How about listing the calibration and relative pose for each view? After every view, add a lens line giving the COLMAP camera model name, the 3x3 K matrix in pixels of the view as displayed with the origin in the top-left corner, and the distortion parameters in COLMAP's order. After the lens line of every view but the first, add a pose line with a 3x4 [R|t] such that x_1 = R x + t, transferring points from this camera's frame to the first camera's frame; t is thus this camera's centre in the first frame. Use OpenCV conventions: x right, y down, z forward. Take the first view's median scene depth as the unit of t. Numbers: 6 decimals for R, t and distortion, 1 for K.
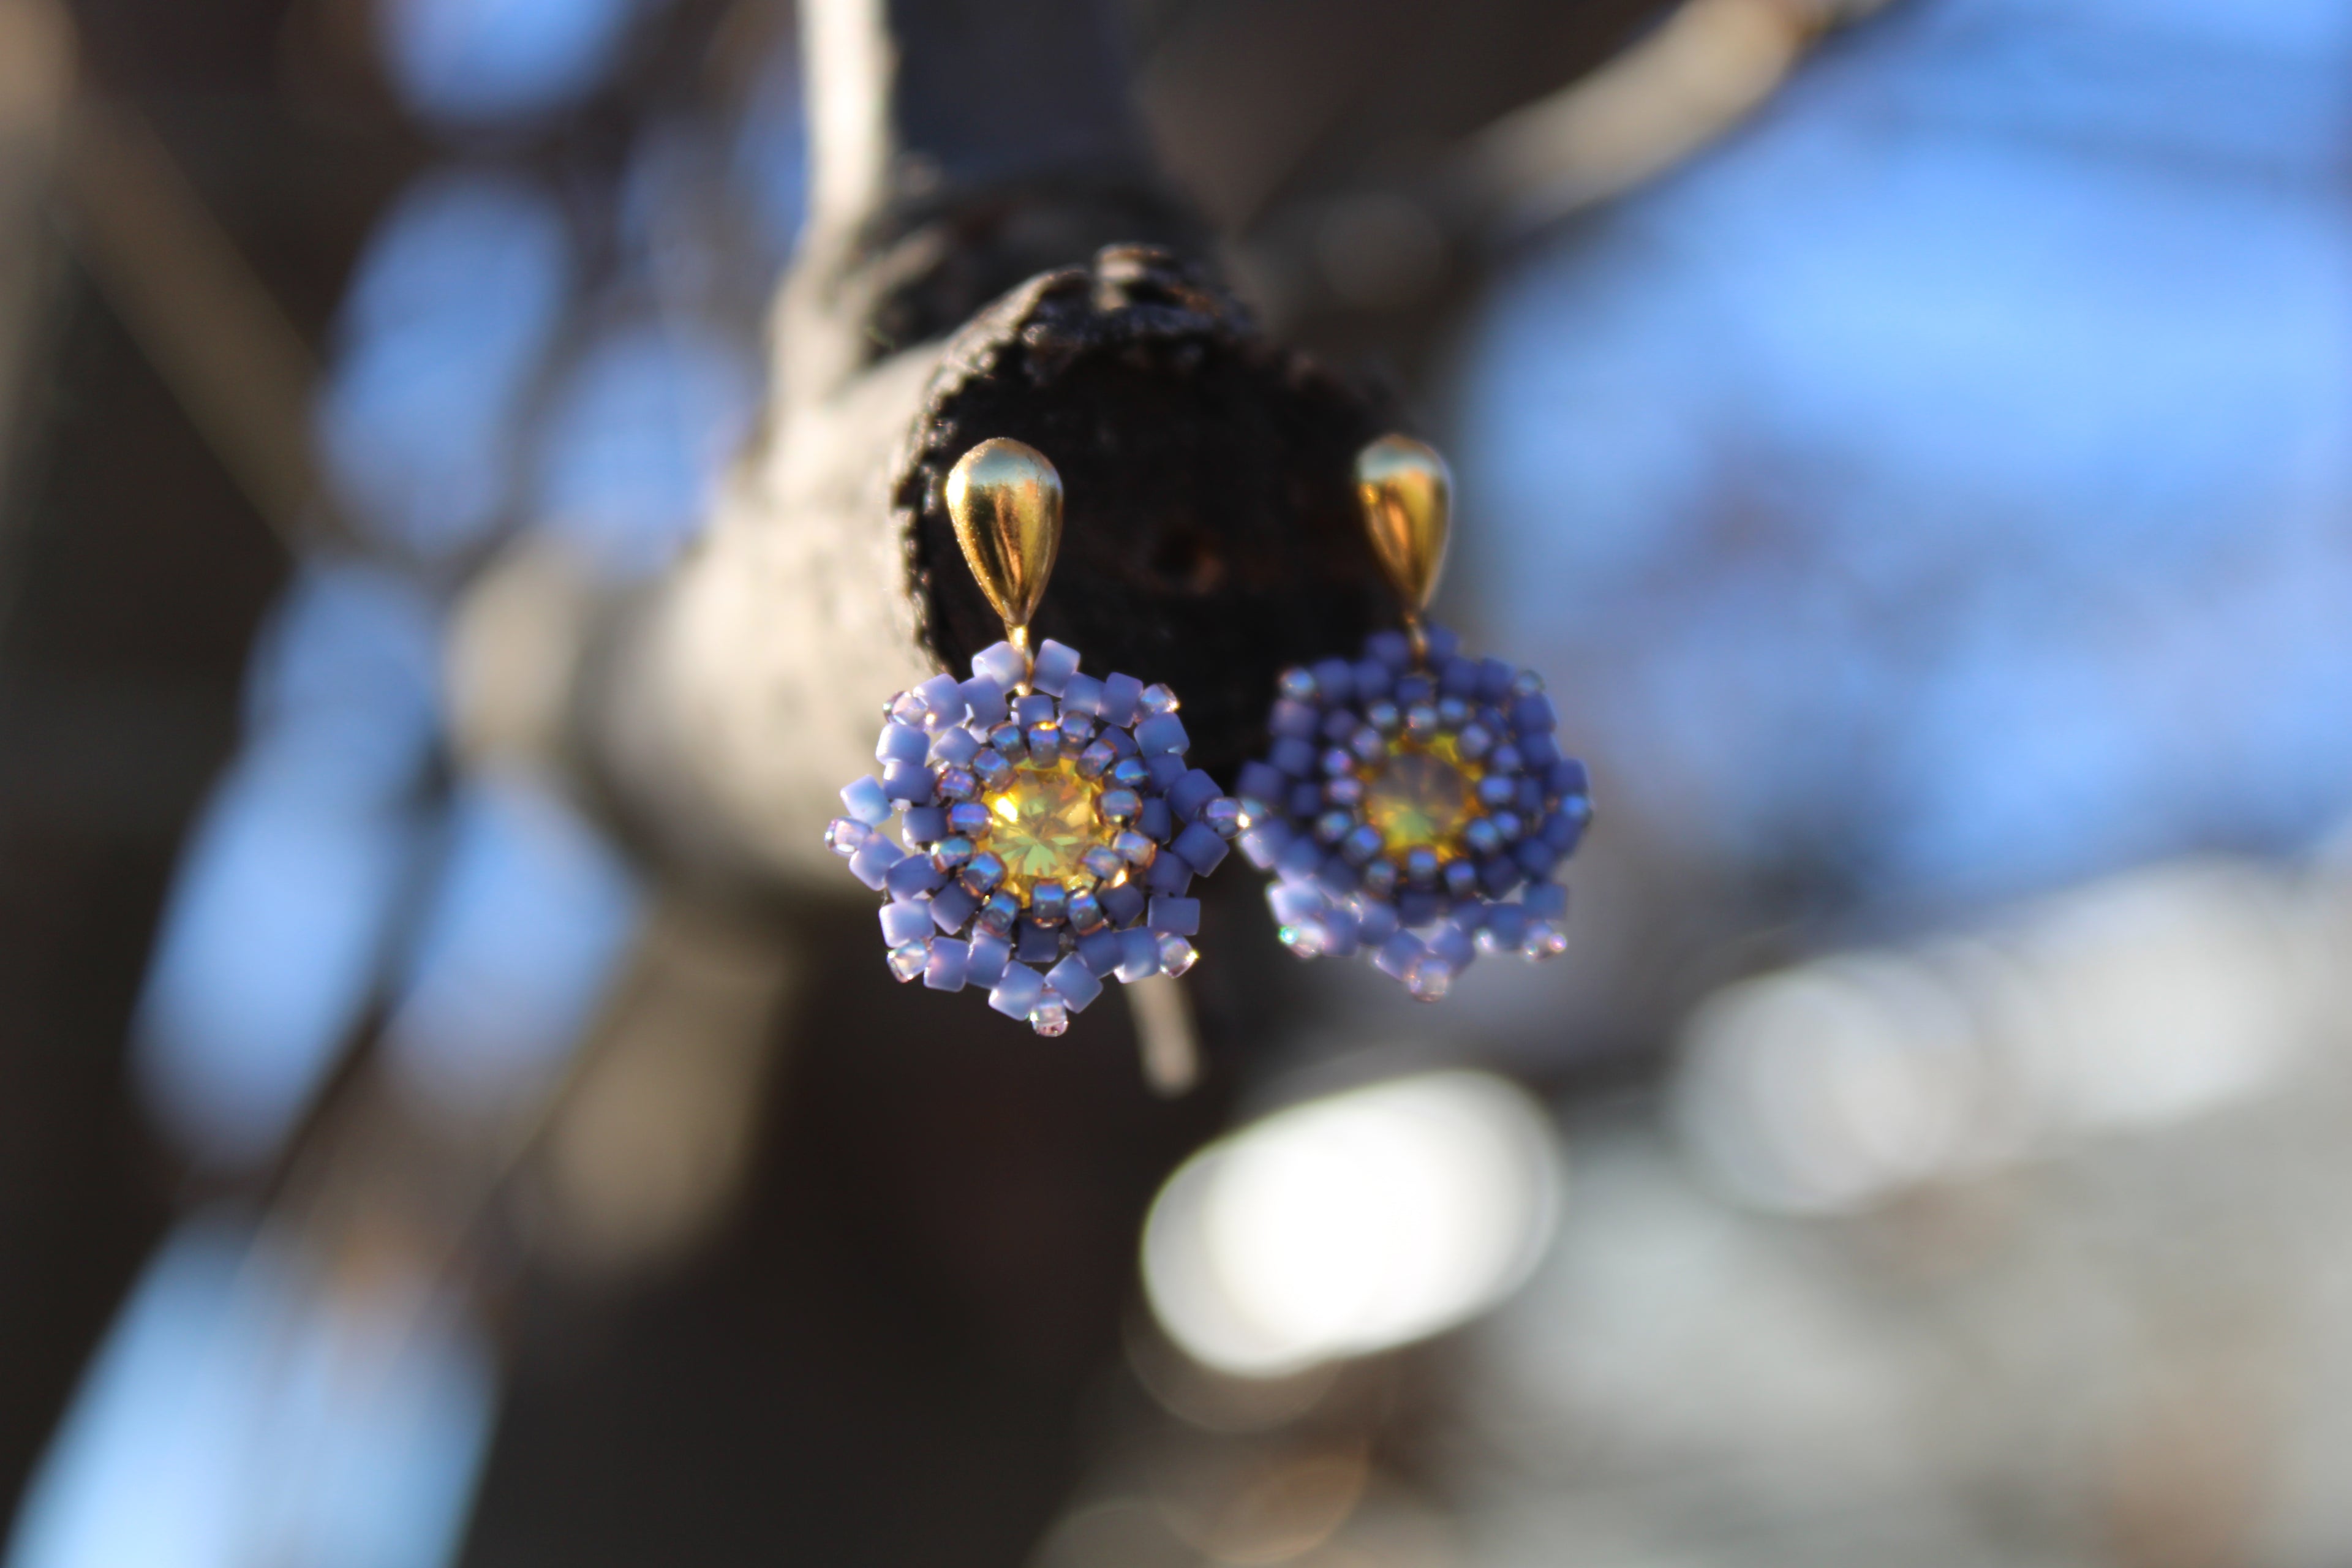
lens RADIAL K [[5018.5, 0, 1176.0], [0, 5018.5, 784.0], [0, 0, 1]] dist [0.016757, 0.164500]
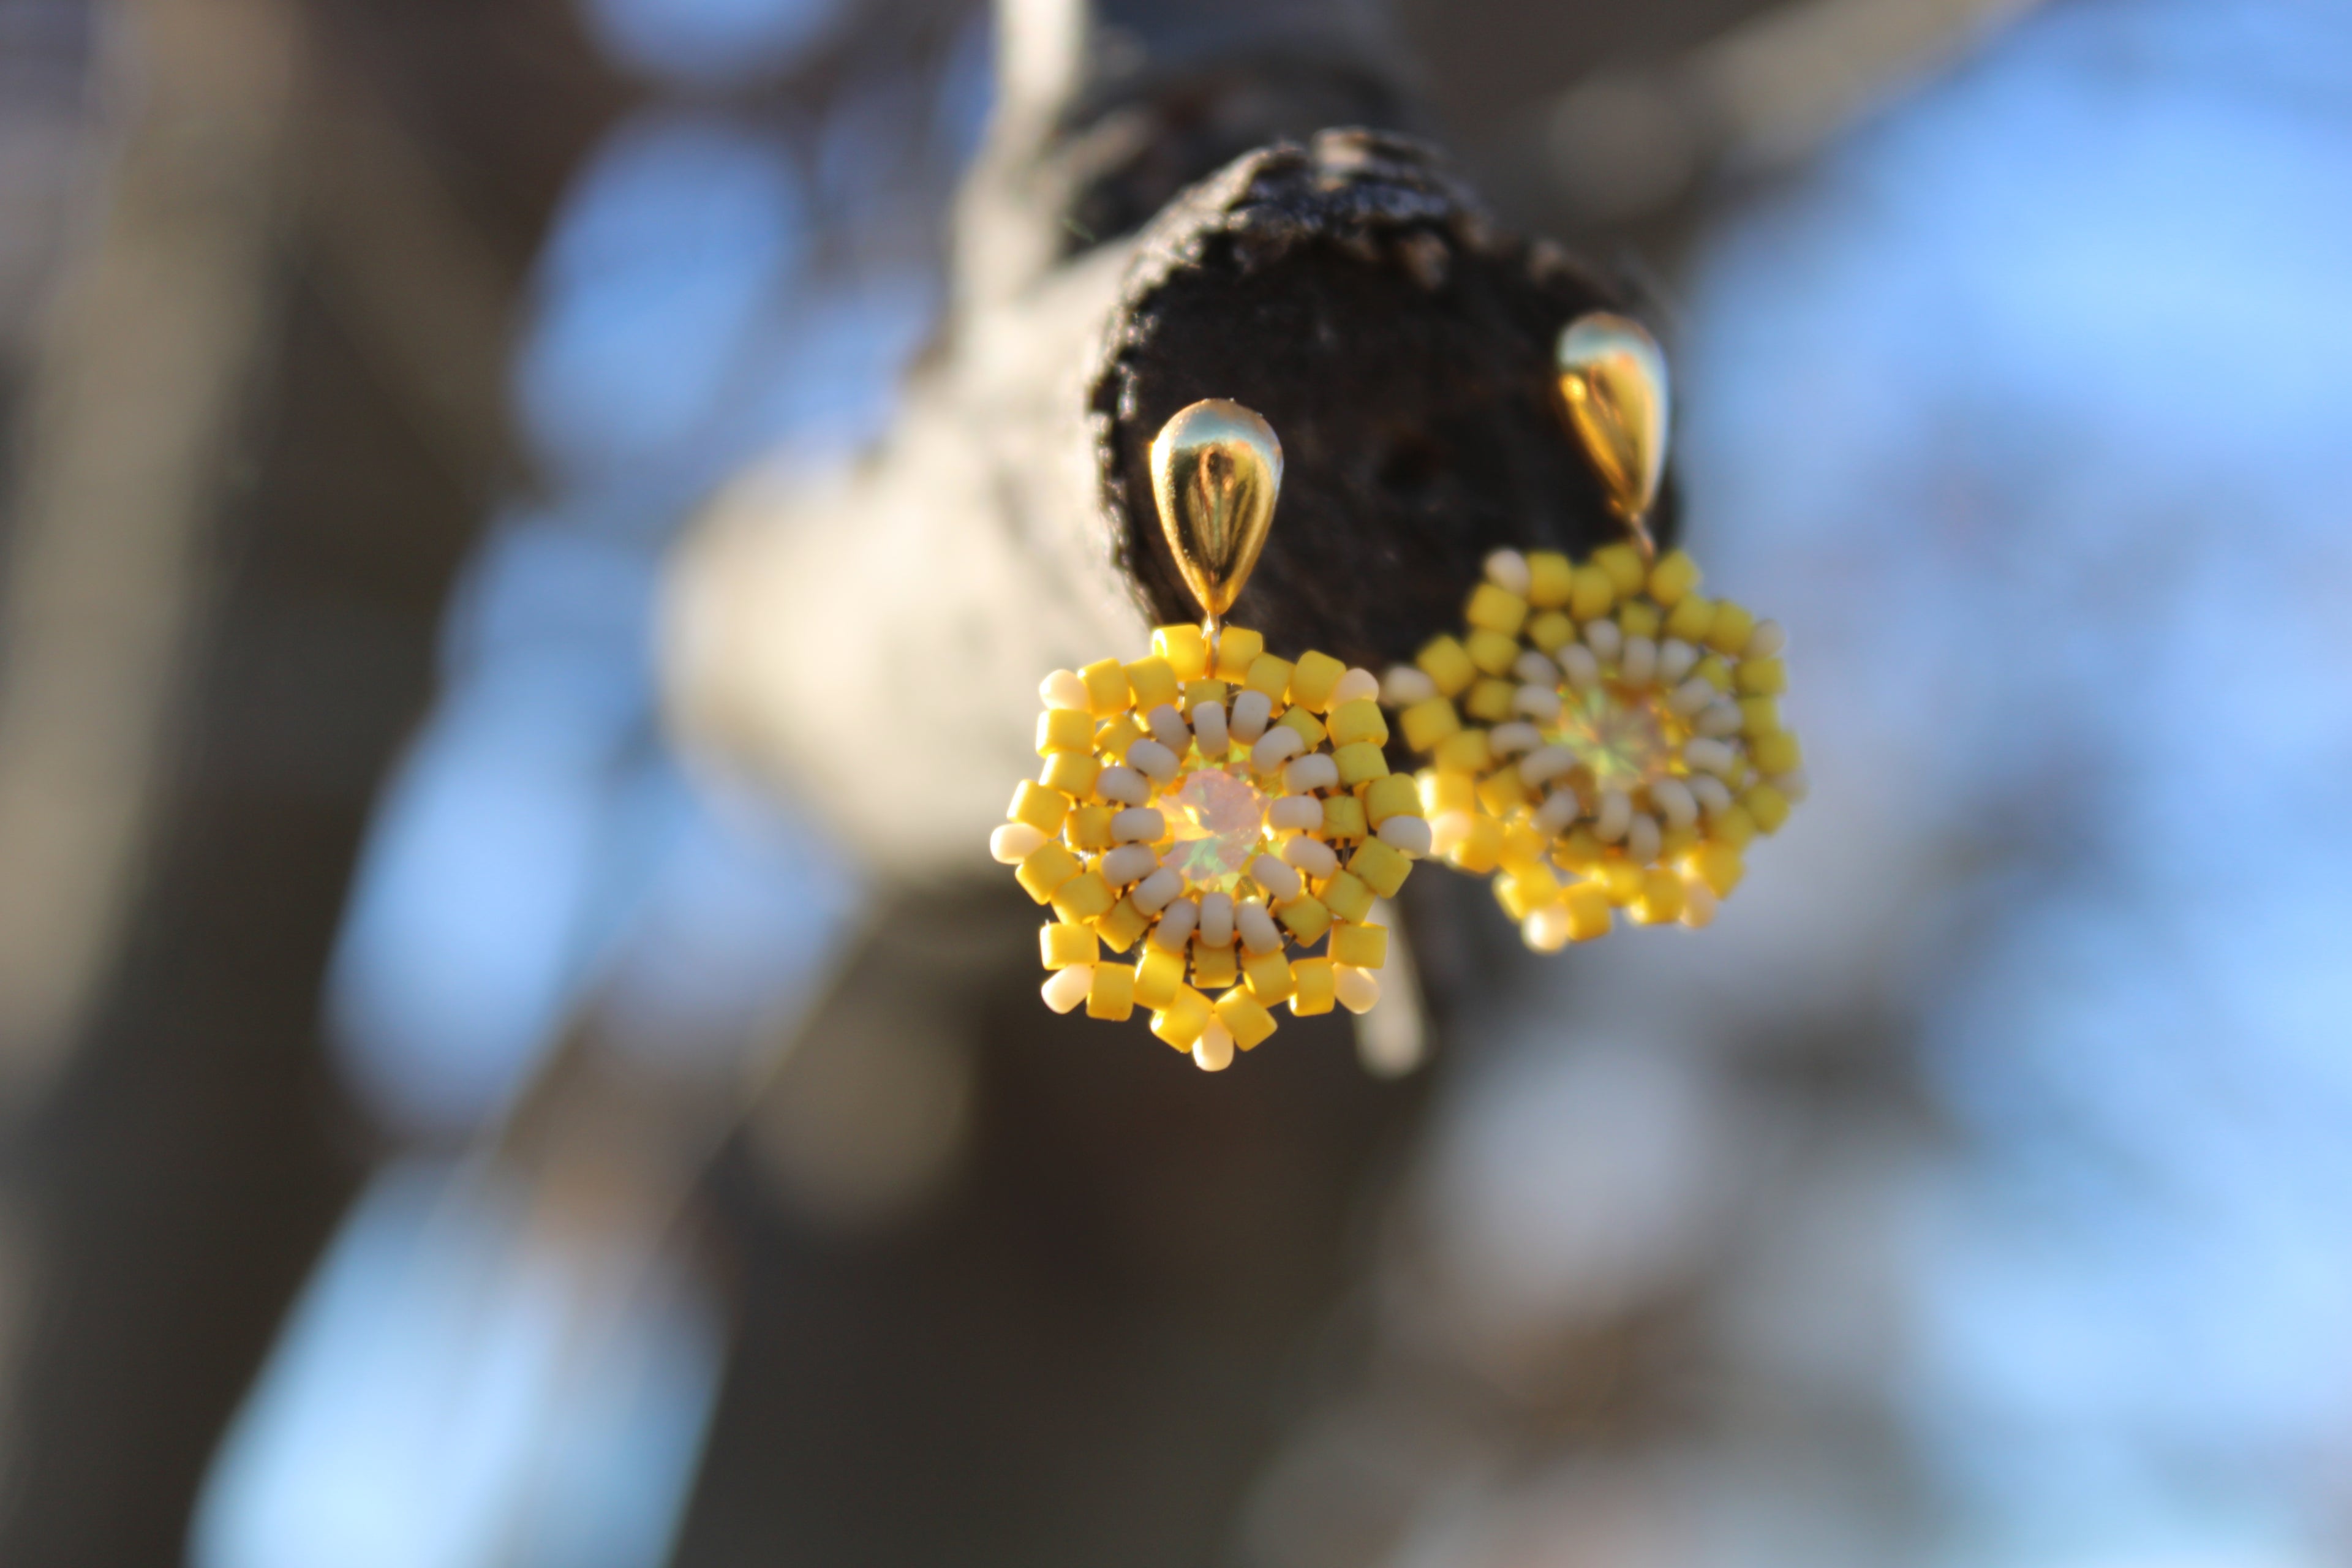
lens RADIAL K [[5018.5, 0, 1176.0], [0, 5018.5, 784.0], [0, 0, 1]] dist [0.016757, 0.164500]
pose [[0.999101, 0.006360, -0.041905, -0.002644], [-0.005940, 0.999931, 0.010135, 0.001918], [0.041967, -0.009877, 0.999070, 0.107828]]
